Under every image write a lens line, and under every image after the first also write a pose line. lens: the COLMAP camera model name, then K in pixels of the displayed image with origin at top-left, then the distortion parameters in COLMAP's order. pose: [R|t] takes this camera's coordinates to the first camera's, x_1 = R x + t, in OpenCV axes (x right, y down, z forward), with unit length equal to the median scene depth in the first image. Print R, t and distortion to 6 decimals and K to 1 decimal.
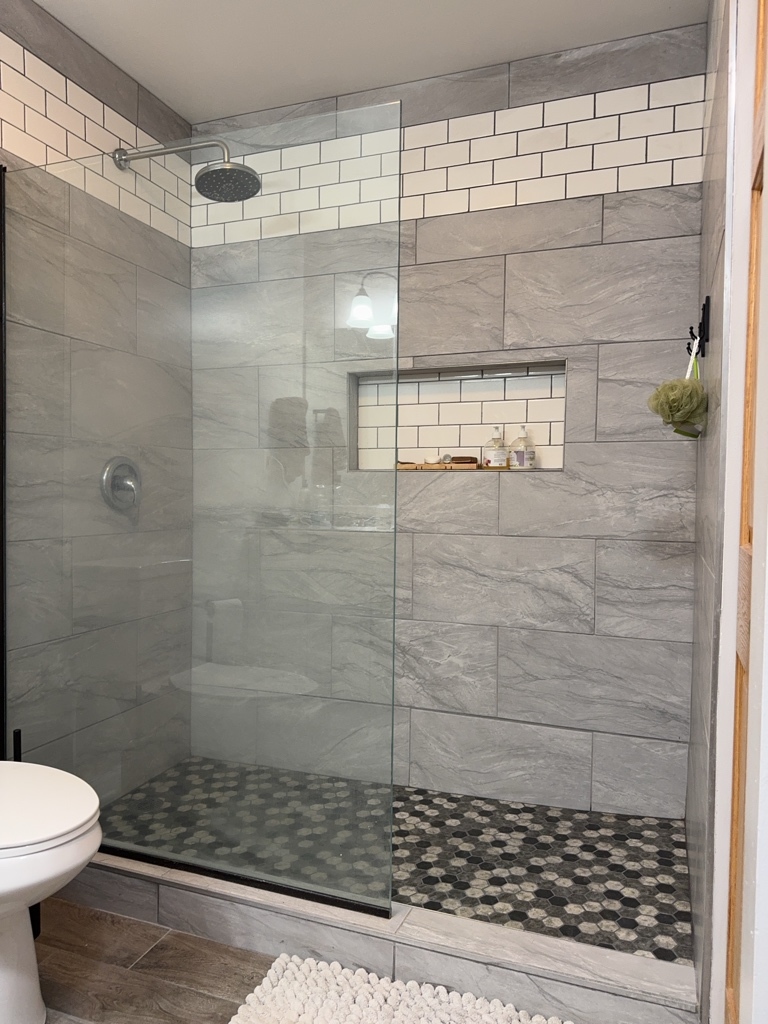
lens RADIAL K [[723.6, 0, 378.3], [0, 723.6, 516.8], [0, 0, 1]] dist [0.044286, -0.052597]
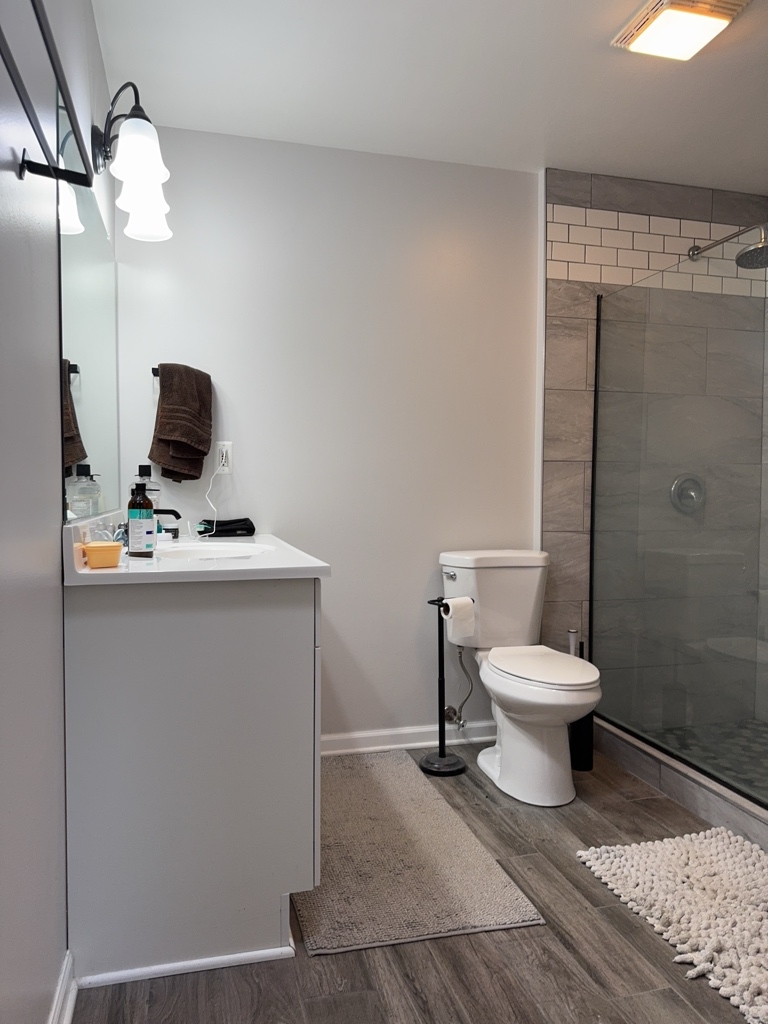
lens RADIAL K [[723.6, 0, 383.2], [0, 723.6, 510.4], [0, 0, 1]] dist [0.044286, -0.052597]
pose [[0.588314, 0.013386, -0.808522, 0.436840], [-0.028769, 0.999576, -0.004384, 0.008587], [0.808121, 0.025839, 0.588450, -0.267620]]
